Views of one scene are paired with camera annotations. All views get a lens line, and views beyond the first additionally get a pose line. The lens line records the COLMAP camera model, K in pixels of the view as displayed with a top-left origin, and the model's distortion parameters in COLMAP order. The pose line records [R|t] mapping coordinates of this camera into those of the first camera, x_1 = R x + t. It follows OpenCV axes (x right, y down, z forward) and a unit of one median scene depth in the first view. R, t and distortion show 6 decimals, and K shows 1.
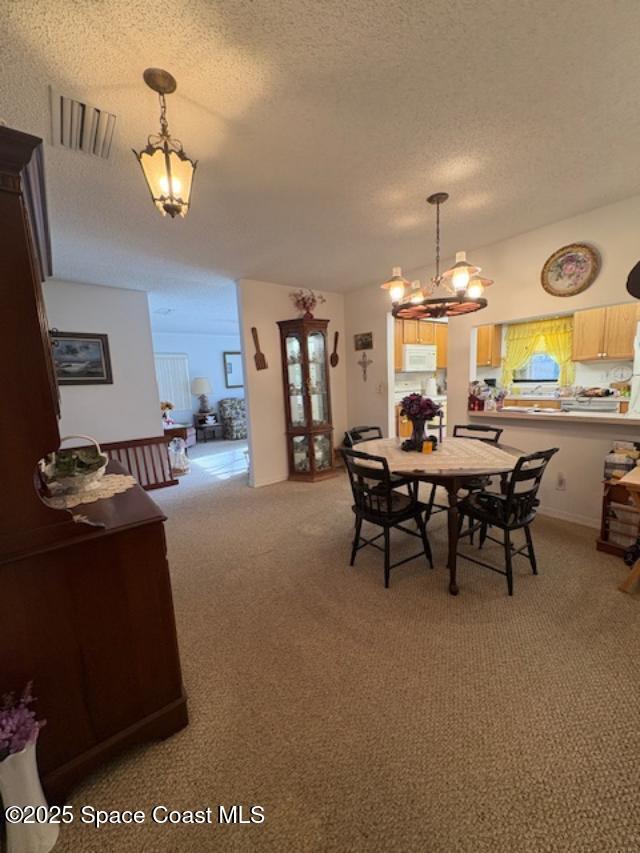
lens RADIAL K [[337.7, 0, 320.3], [0, 337.7, 430.2], [0, 0, 1]] dist [-0.001064, 0.000572]
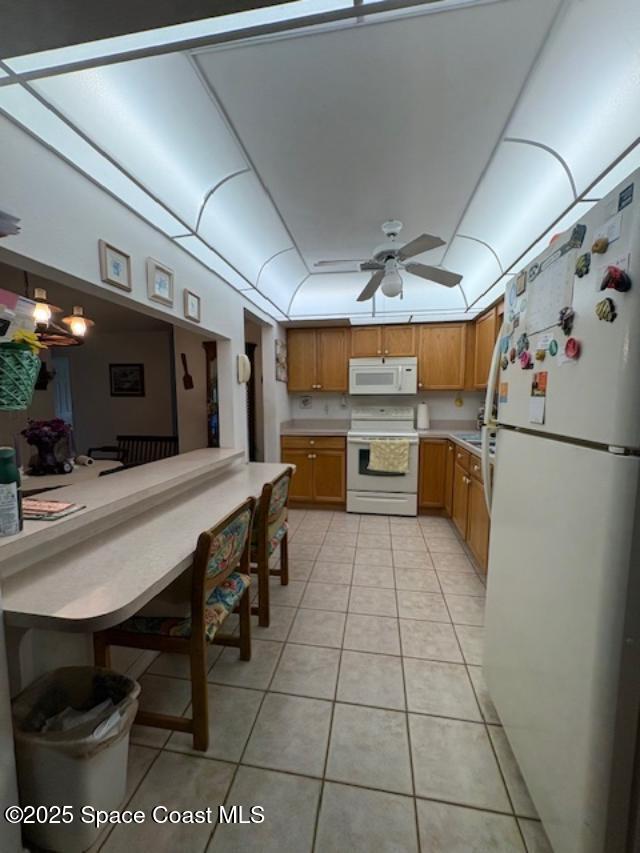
lens RADIAL K [[337.7, 0, 319.2], [0, 337.7, 429.3], [0, 0, 1]] dist [-0.001064, 0.000572]
pose [[0.681558, 0.105975, -0.724050, 0.998488], [-0.133917, 0.990811, 0.018962, -0.127928], [0.719406, 0.084039, 0.689487, 0.551070]]
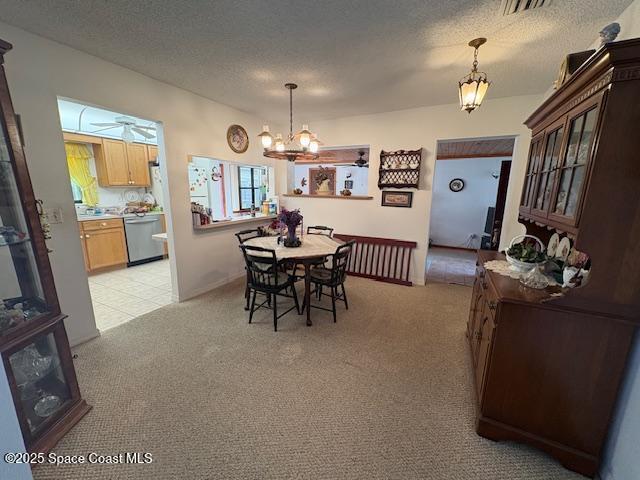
lens RADIAL K [[253.4, 0, 320.3], [0, 253.4, 240.9], [0, 0, 1]] dist [-0.001064, 0.000572]
pose [[-0.428231, -0.147081, 0.891619, -0.492341], [0.141187, 0.963660, 0.226774, -0.128254], [-0.892572, 0.222997, -0.391903, 0.833770]]
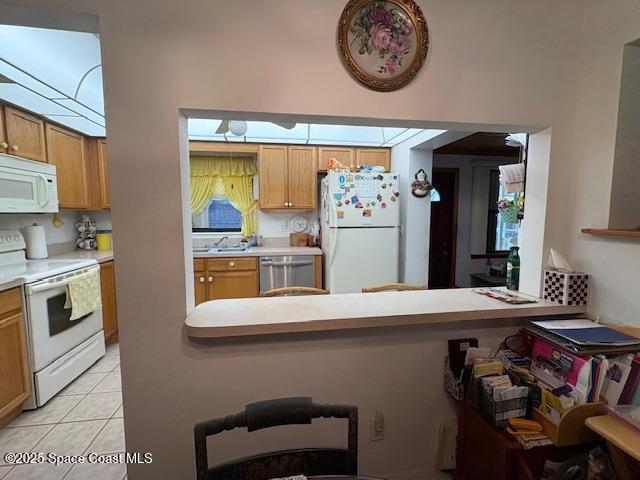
lens RADIAL K [[291.0, 0, 322.0], [0, 291.0, 238.2], [0, 0, 1]] dist [0.002237, -0.000227]
pose [[0.474743, -0.034688, 0.879440, 0.187539], [0.112871, 0.993372, -0.021749, -0.110852], [-0.872857, 0.109589, 0.475512, 0.595881]]
